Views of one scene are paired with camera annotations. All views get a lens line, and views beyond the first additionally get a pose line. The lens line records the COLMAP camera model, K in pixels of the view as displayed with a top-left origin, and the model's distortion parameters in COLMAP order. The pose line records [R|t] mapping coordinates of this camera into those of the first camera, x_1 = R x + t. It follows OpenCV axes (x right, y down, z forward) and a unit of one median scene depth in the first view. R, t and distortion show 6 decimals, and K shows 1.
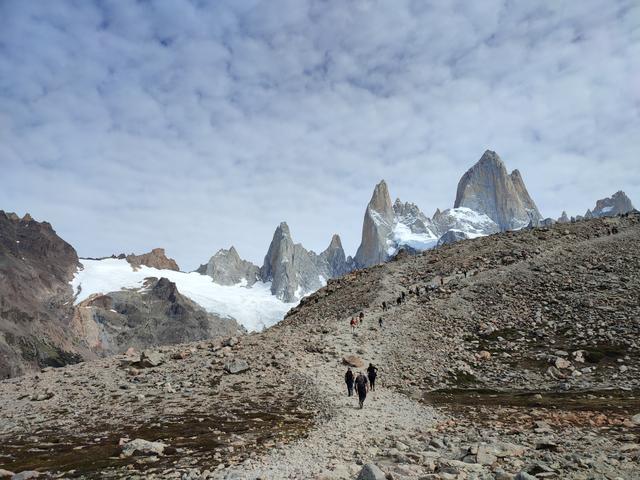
lens RADIAL K [[465.2, 0, 318.6], [0, 465.2, 240.6], [0, 0, 1]] dist [0.028334, -0.007877]
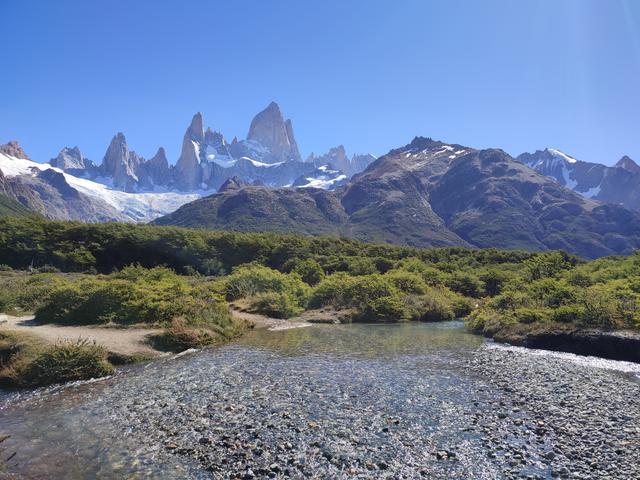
lens RADIAL K [[465.2, 0, 318.6], [0, 465.2, 240.6], [0, 0, 1]] dist [0.028334, -0.007877]
pose [[0.897158, 0.041829, 0.439725, -0.150258], [-0.129045, 0.976896, 0.170359, -0.041588], [-0.422439, -0.209584, 0.881828, -0.493560]]
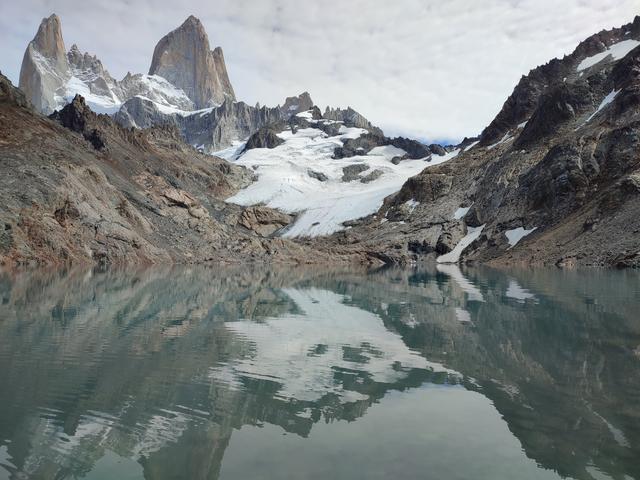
lens RADIAL K [[465.2, 0, 318.6], [0, 465.2, 240.6], [0, 0, 1]] dist [0.028334, -0.007877]
pose [[0.807265, 0.014616, 0.590008, 0.041953], [-0.156787, 0.969083, 0.190514, 0.014778], [-0.568982, -0.246300, 0.784599, 0.066204]]
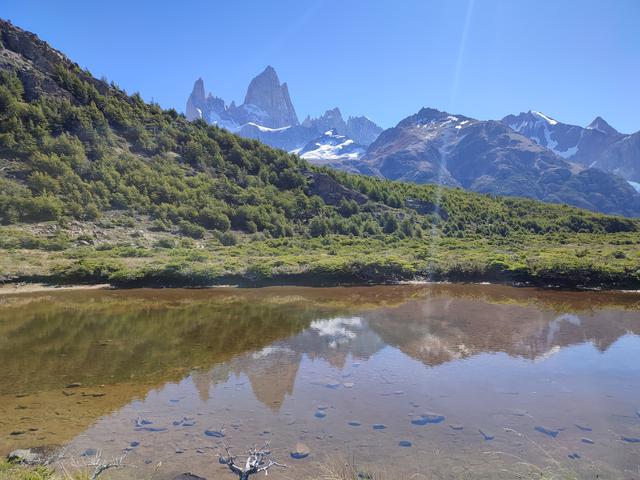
lens RADIAL K [[465.2, 0, 318.6], [0, 465.2, 240.6], [0, 0, 1]] dist [0.028334, -0.007877]
pose [[0.872011, -0.028600, 0.488650, -0.284901], [-0.111251, 0.960586, 0.254751, -0.060642], [-0.476676, -0.276509, 0.834459, -0.554713]]
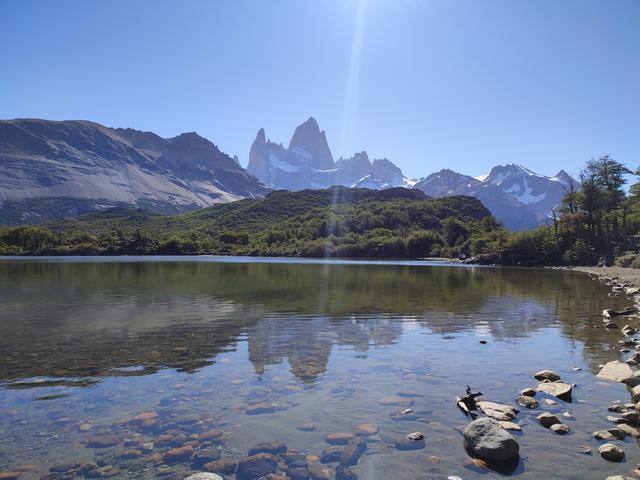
lens RADIAL K [[465.2, 0, 318.6], [0, 465.2, 240.6], [0, 0, 1]] dist [0.028334, -0.007877]
pose [[0.857027, 0.002479, 0.515265, -0.680096], [-0.136294, 0.965462, 0.222051, -0.151321], [-0.496918, -0.260531, 0.827765, -0.831598]]
